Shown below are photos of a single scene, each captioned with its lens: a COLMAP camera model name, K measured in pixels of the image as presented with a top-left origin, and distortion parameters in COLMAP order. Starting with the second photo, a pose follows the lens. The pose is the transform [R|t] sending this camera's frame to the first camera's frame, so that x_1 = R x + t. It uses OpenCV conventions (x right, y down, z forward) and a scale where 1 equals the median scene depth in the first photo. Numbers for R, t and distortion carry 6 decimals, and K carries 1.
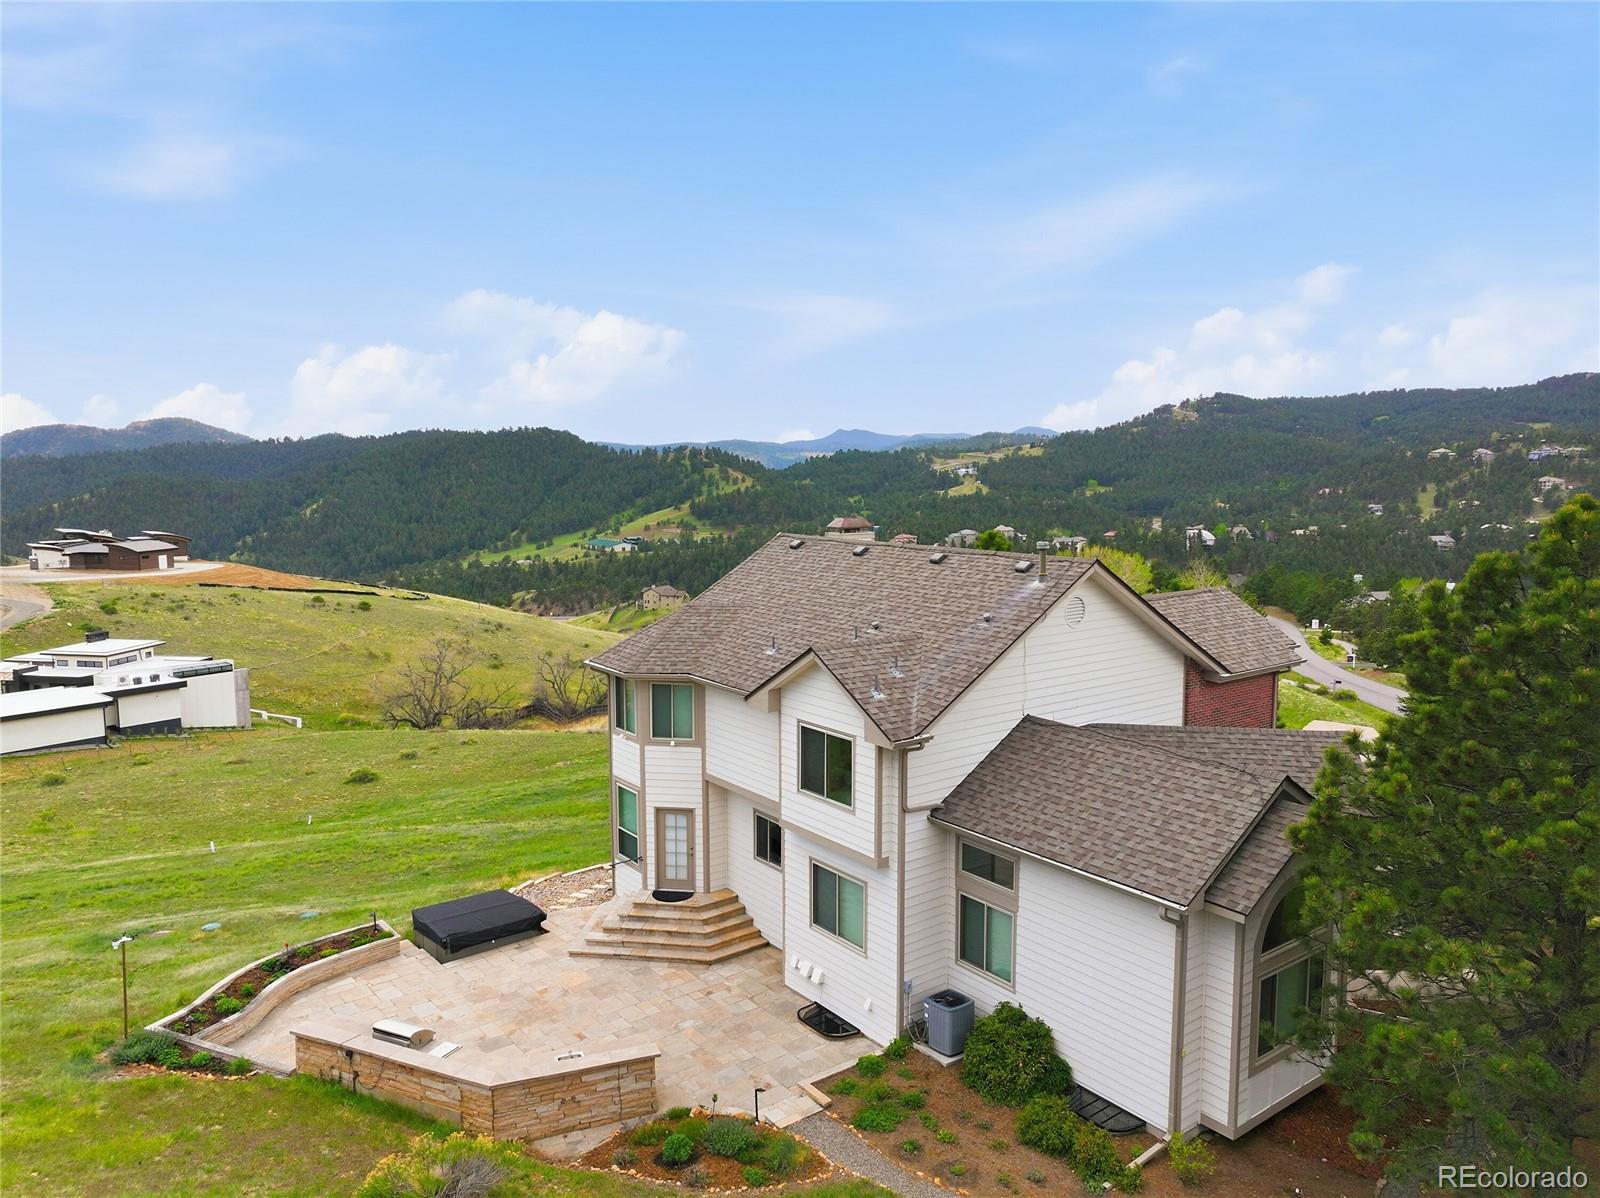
lens RADIAL K [[1098.0, 0, 799.1], [0, 1098.0, 592.3], [0, 0, 1]] dist [-0.010593, 0.000713]
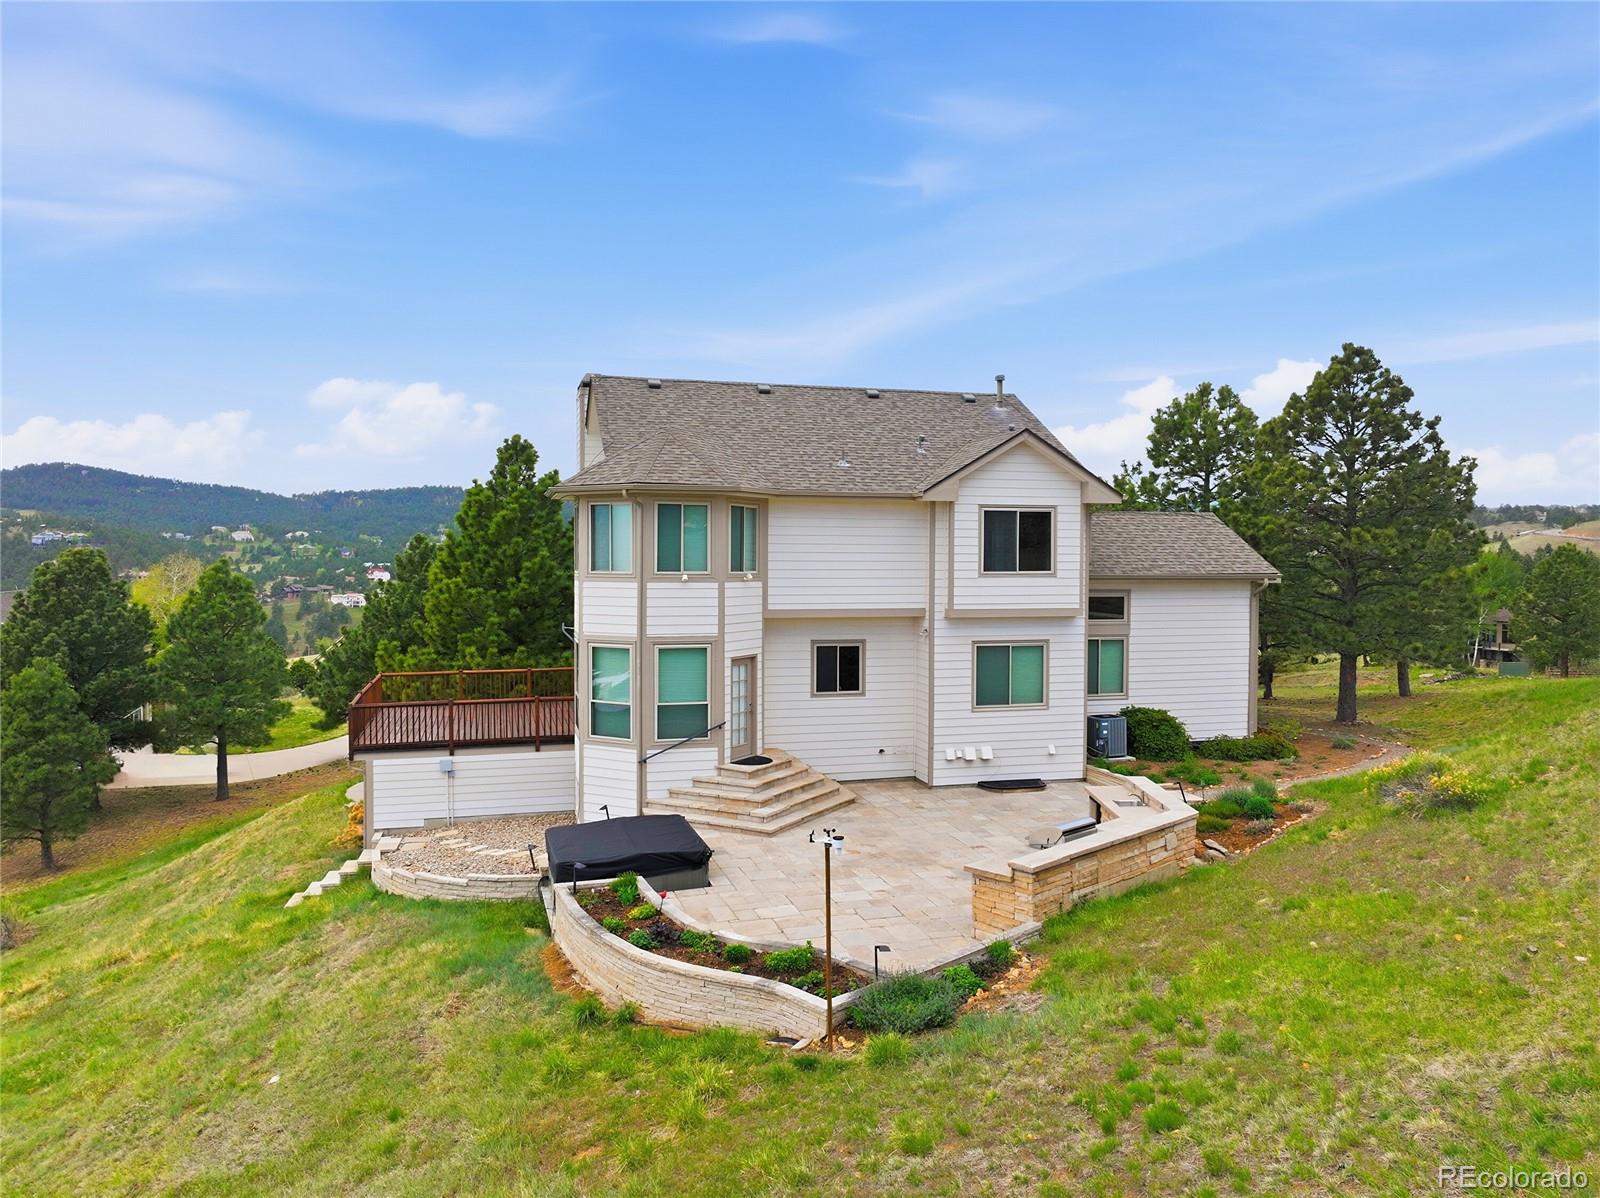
lens RADIAL K [[1098.0, 0, 800.0], [0, 1098.0, 598.0], [0, 0, 1]] dist [-0.010593, 0.000713]
pose [[0.364778, -0.029727, 0.930620, -0.922061], [0.096366, 0.995328, -0.005979, 0.169887], [-0.926094, 0.091861, 0.365938, 0.683699]]
